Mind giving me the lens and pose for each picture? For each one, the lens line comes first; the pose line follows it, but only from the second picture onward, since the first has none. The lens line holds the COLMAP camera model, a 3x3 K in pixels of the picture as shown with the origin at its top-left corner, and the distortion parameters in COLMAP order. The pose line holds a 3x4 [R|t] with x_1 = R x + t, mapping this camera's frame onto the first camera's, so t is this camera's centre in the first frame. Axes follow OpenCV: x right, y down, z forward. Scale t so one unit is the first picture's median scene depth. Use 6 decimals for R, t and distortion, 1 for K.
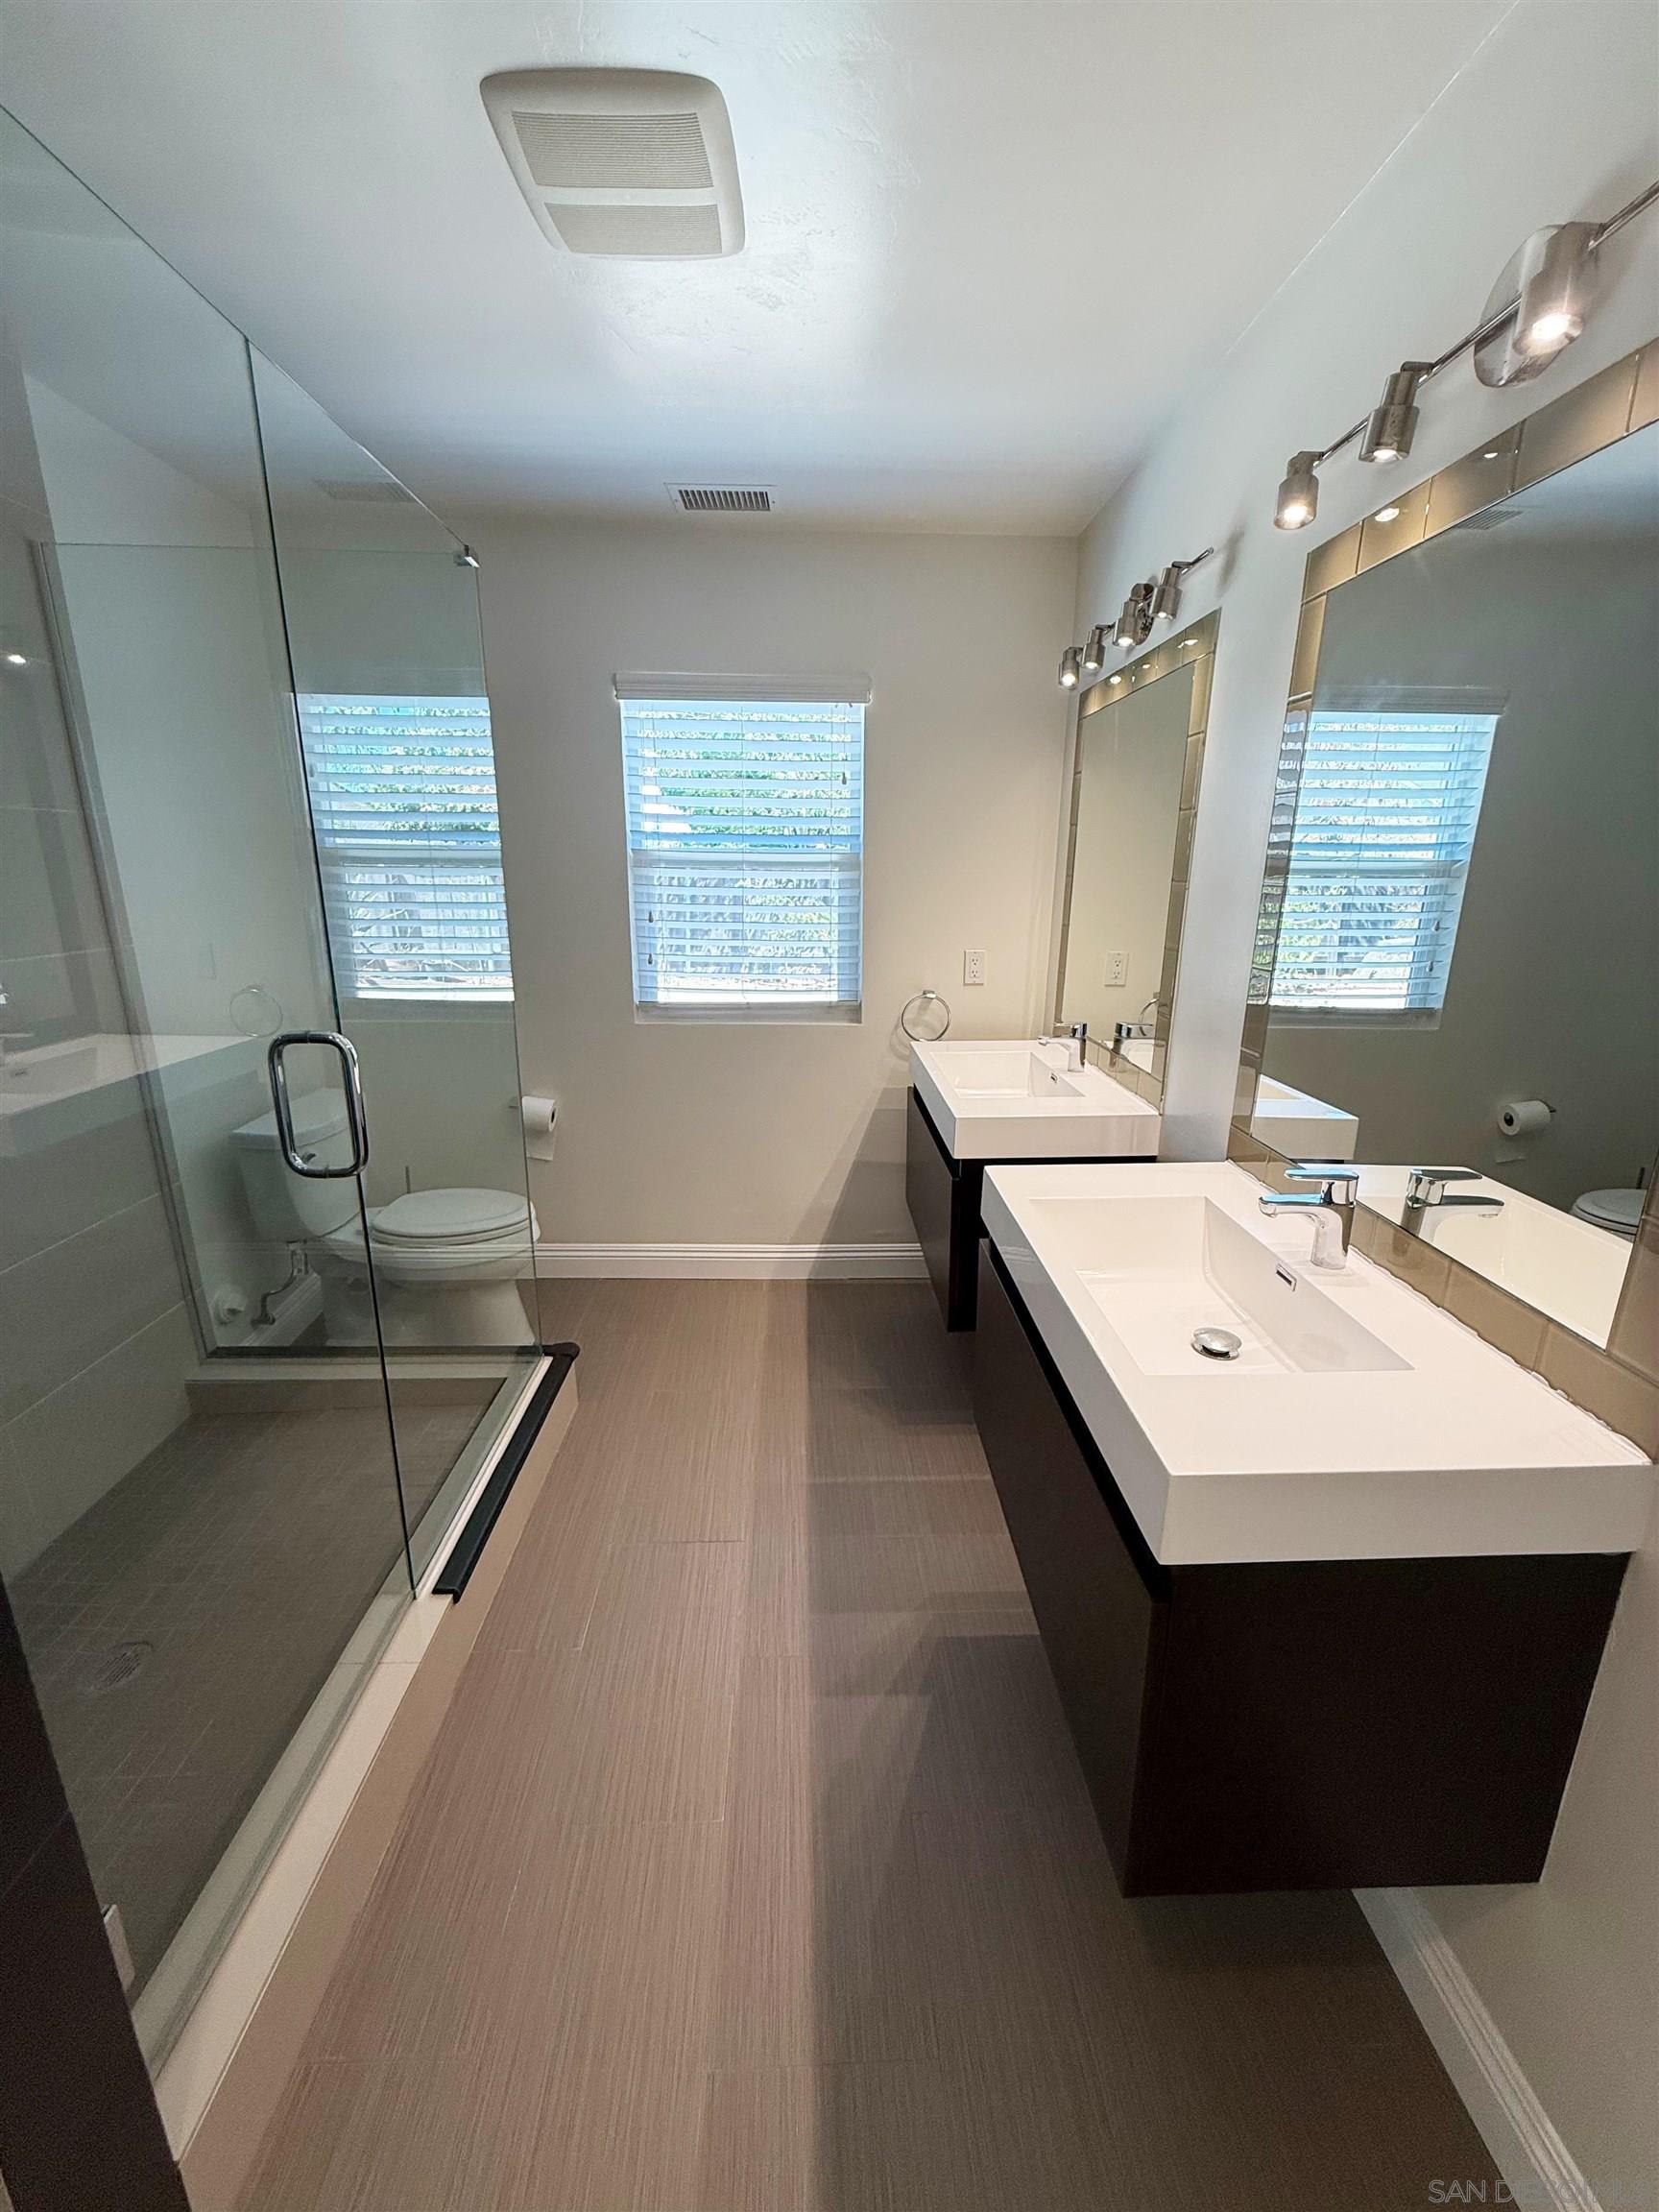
lens RADIAL K [[899.2, 0, 832.9], [0, 899.2, 1107.0], [0, 0, 1]] dist [-0.001514, 0.000328]
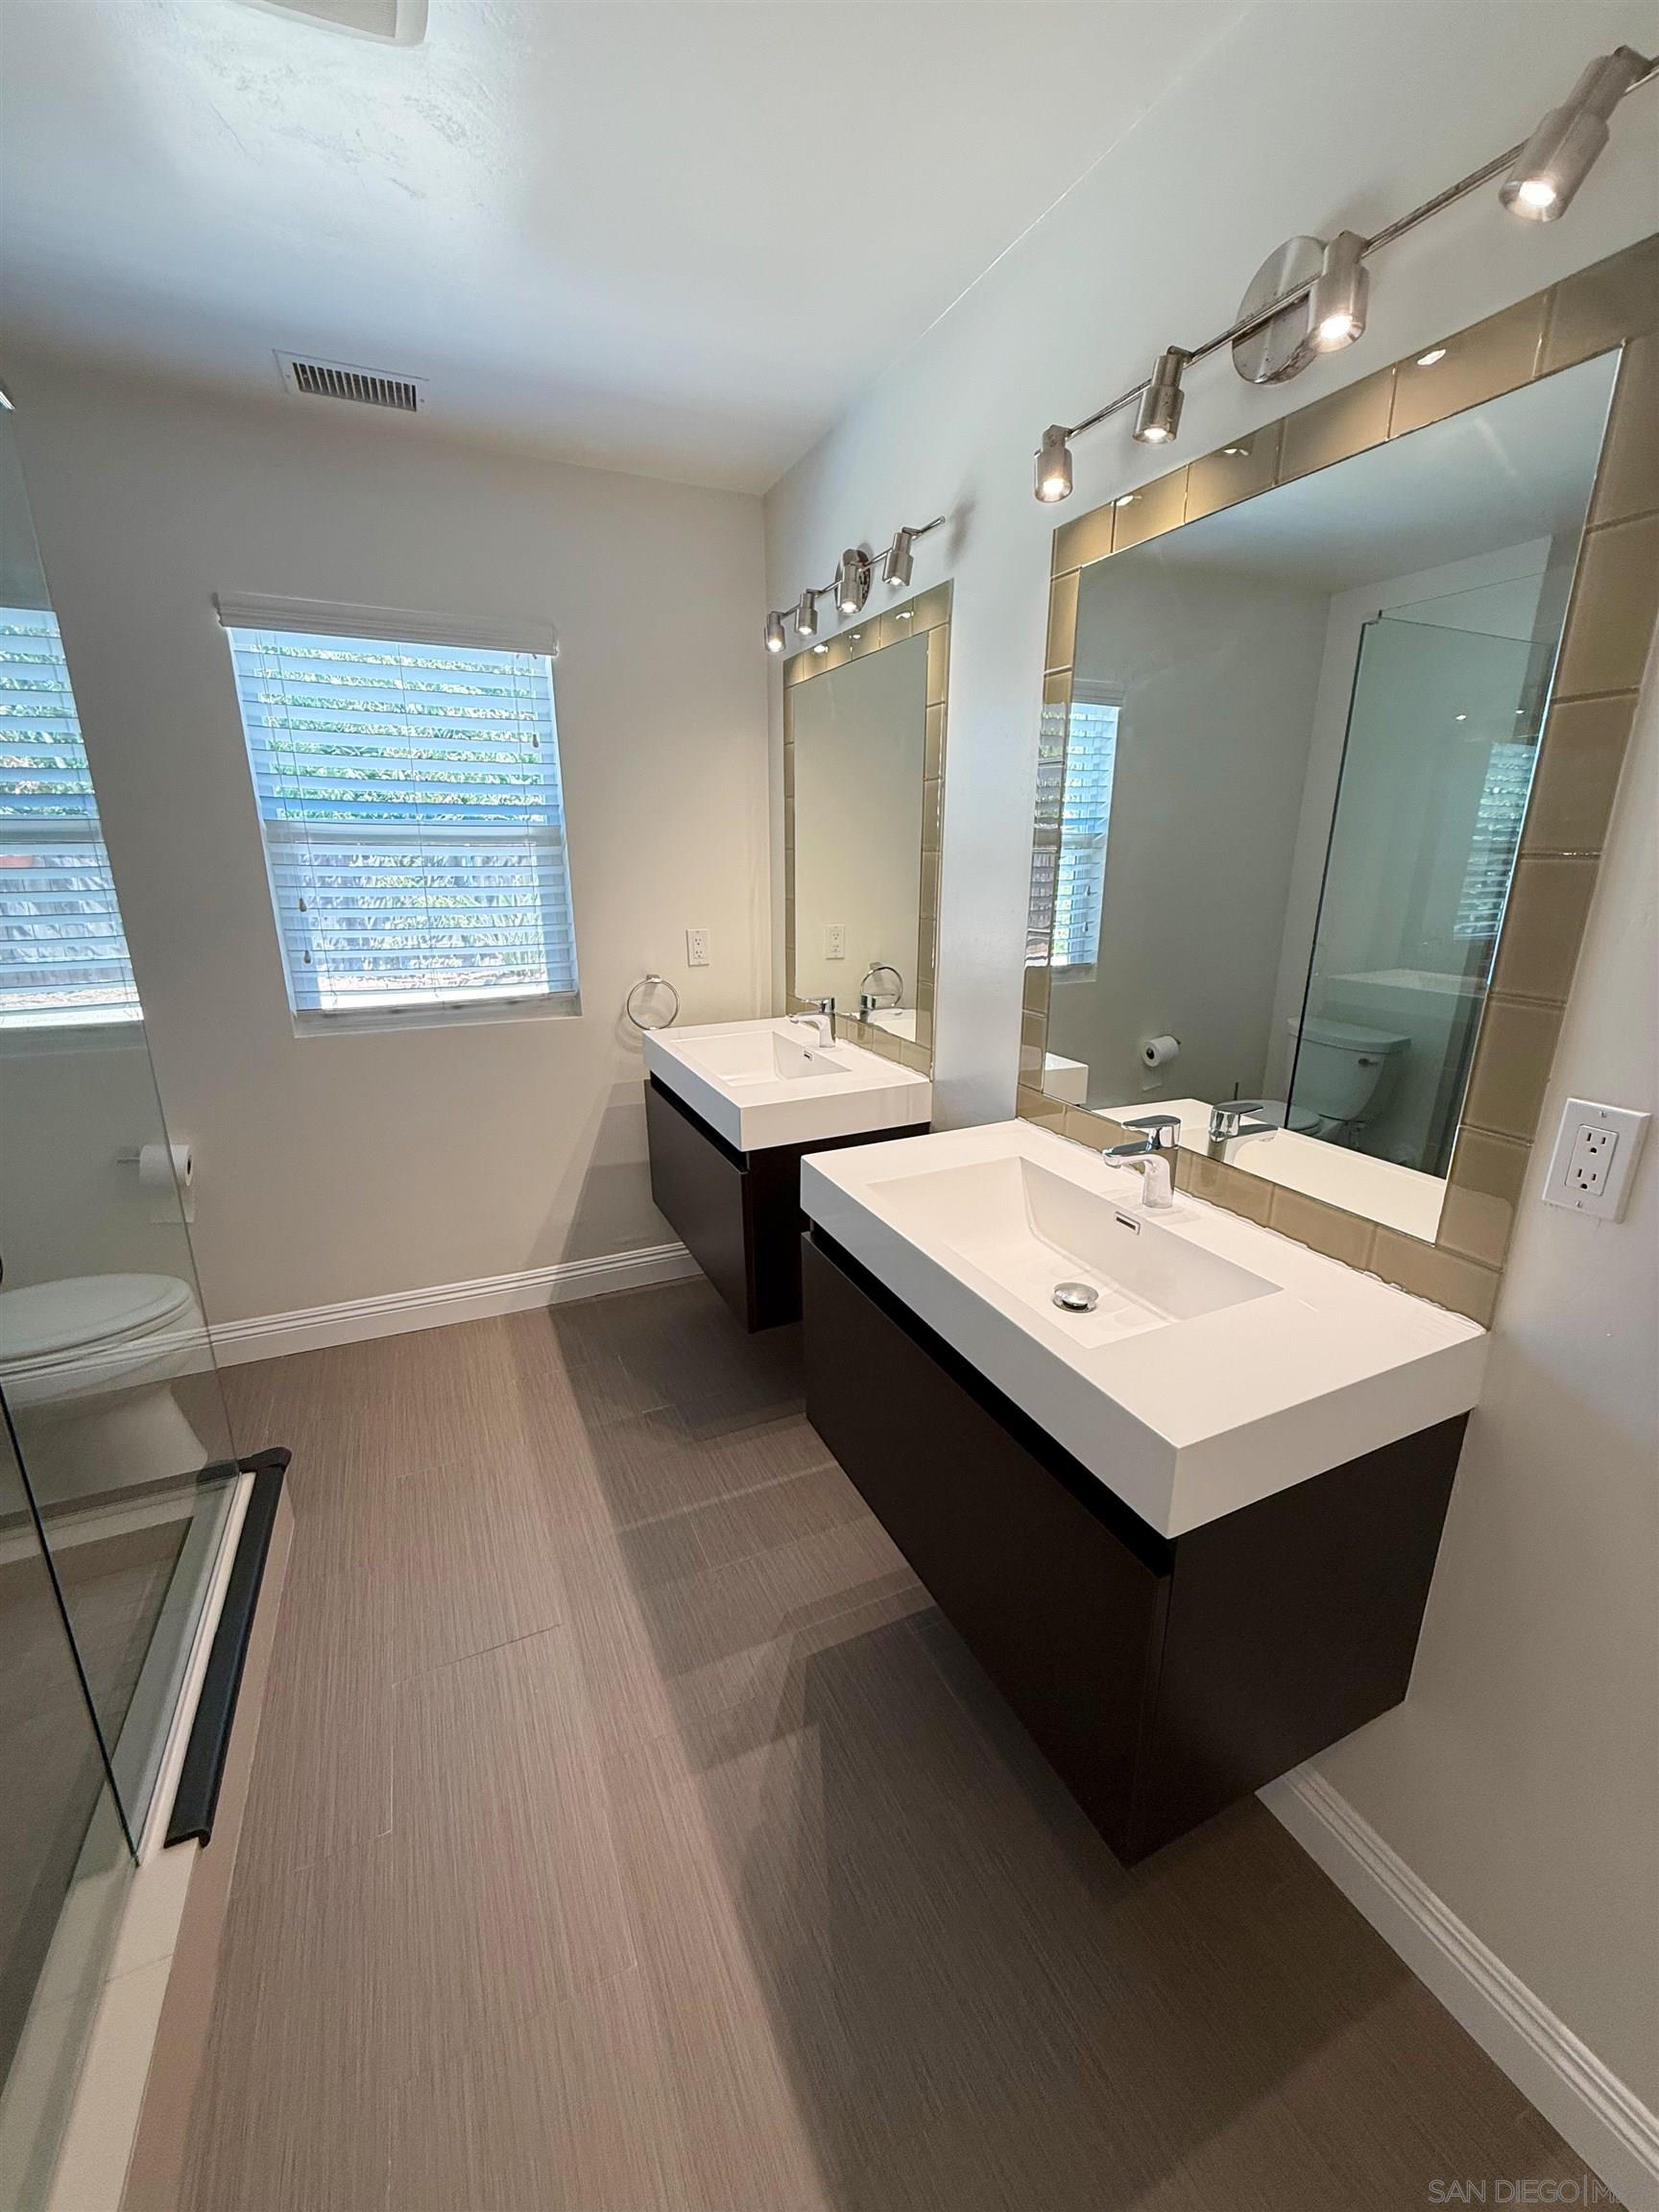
lens RADIAL K [[892.3, 0, 829.5], [0, 892.3, 1106.0], [0, 0, 1]] dist [-0.000239, -0.000649]
pose [[0.917412, -0.116743, 0.380429, -0.118058], [0.109050, 0.993157, 0.041794, -0.016883], [-0.382705, 0.003144, 0.923865, 0.097954]]
